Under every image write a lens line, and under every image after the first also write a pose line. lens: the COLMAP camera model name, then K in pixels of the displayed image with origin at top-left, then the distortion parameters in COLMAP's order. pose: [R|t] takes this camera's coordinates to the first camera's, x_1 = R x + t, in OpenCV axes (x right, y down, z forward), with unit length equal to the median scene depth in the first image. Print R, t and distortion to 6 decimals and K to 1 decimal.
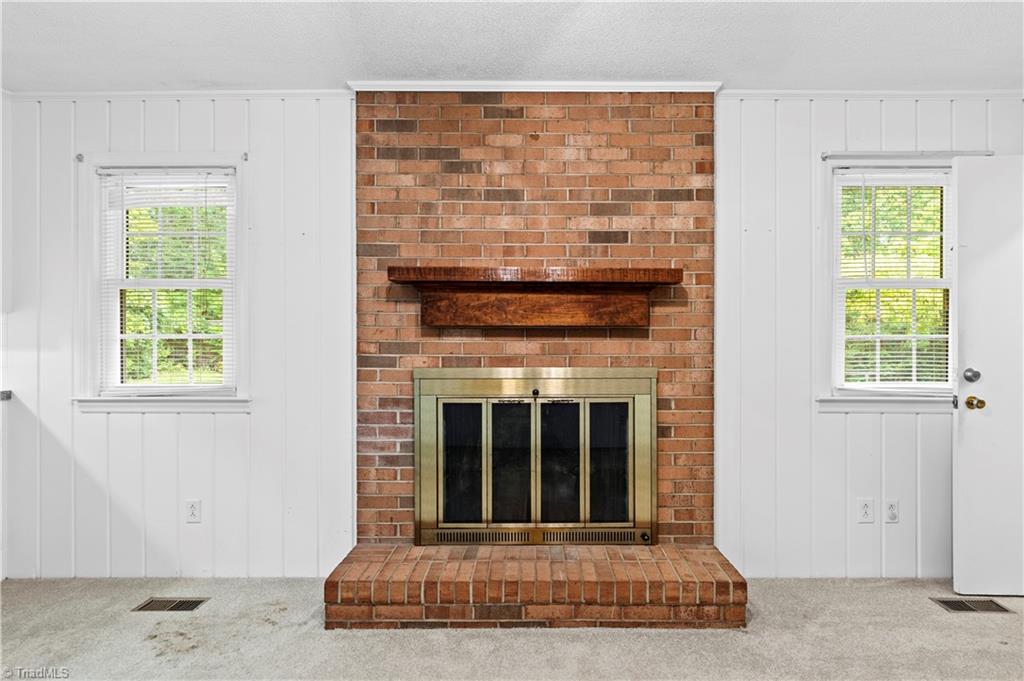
lens RADIAL K [[559.0, 0, 534.1], [0, 559.0, 344.8], [0, 0, 1]] dist [0.002775, -0.000328]
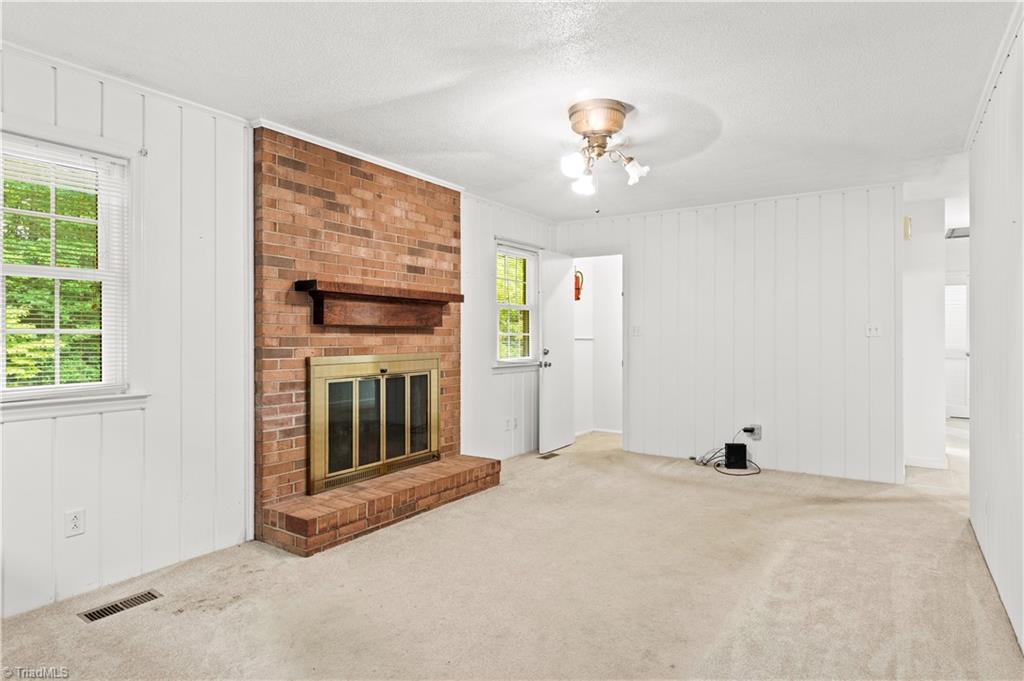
lens RADIAL K [[572.2, 0, 538.1], [0, 572.2, 339.8], [0, 0, 1]] dist [-0.001838, -0.000556]
pose [[0.534253, -0.006704, 0.845298, -1.041900], [0.005708, 0.999974, 0.004323, -0.001541], [-0.845305, 0.002515, 0.534278, -0.145648]]
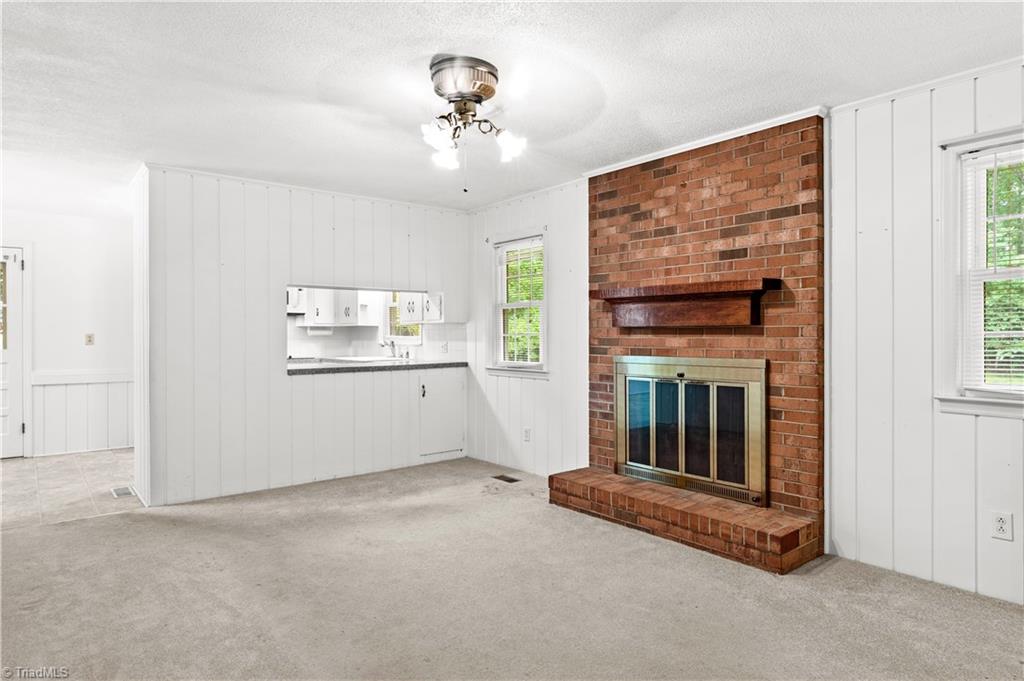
lens RADIAL K [[603.9, 0, 512.0], [0, 603.9, 340.5], [0, 0, 1]] dist [0.000794, -0.000180]
pose [[0.625775, 0.004553, -0.779991, 0.877569], [-0.002598, 0.999990, 0.003754, -0.003803], [0.780000, -0.000323, 0.625780, -0.229330]]
